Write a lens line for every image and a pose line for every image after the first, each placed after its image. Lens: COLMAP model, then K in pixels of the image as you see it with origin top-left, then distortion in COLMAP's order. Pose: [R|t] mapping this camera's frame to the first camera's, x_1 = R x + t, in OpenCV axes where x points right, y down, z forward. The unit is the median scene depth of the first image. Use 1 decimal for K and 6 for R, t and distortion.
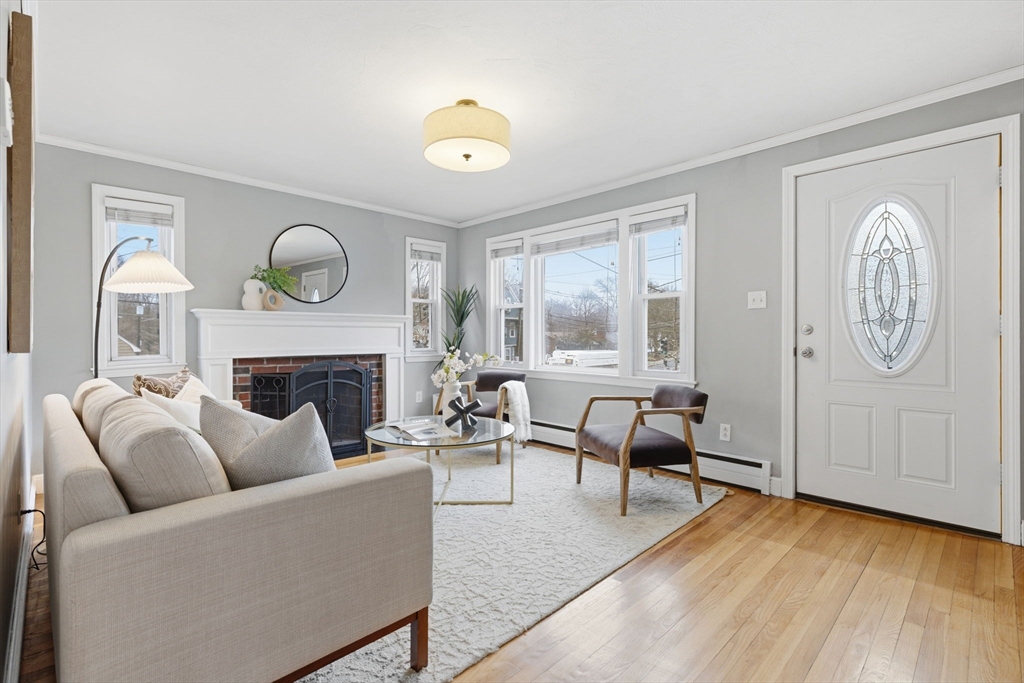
lens RADIAL K [[478.7, 0, 512.0], [0, 478.7, 334.9], [0, 0, 1]] dist [-0.001002, 0.000202]
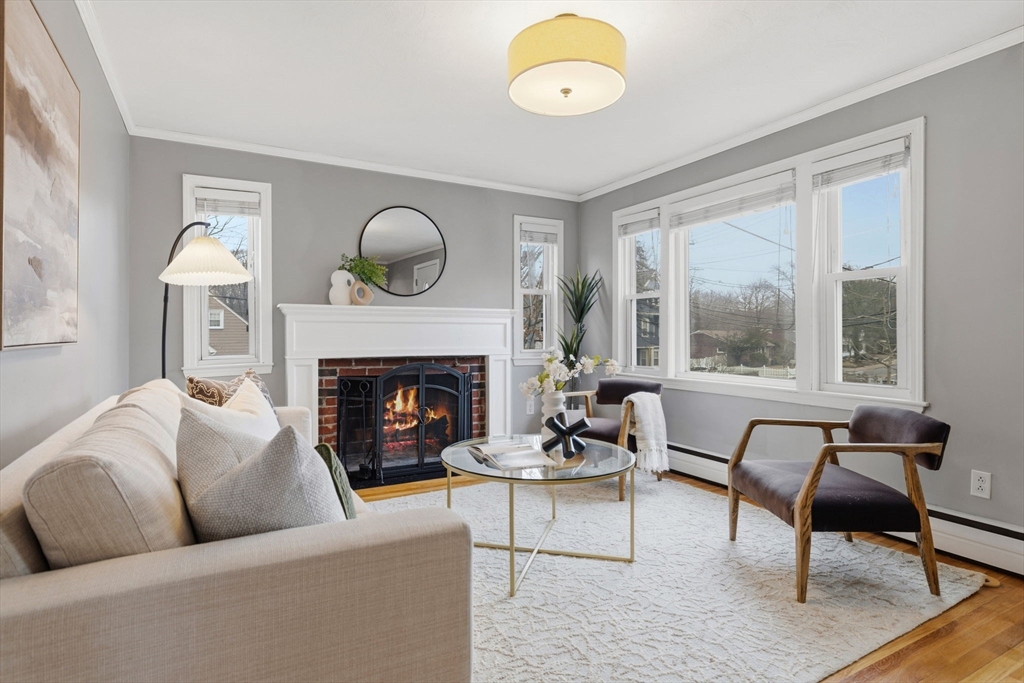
lens RADIAL K [[543.5, 0, 506.2], [0, 543.5, 332.9], [0, 0, 1]] dist [0.005689, -0.001597]
pose [[0.961149, -0.001673, -0.276026, 0.037547], [0.000944, 0.999996, -0.002773, 0.003771], [0.276029, 0.002405, 0.961146, 0.122003]]
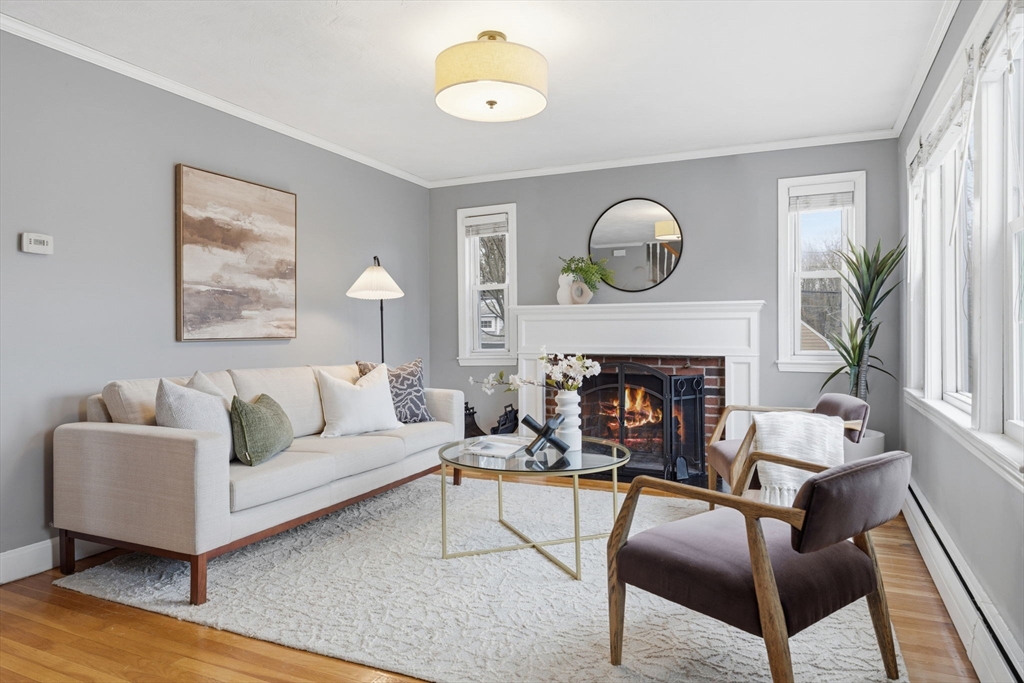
lens RADIAL K [[639.6, 0, 516.3], [0, 639.6, 339.0], [0, 0, 1]] dist [0.000918, -0.001544]
pose [[0.346802, 0.010656, -0.937878, 0.675201], [0.003631, 0.999913, 0.012704, 0.001039], [0.937931, -0.007812, 0.346733, 0.505165]]
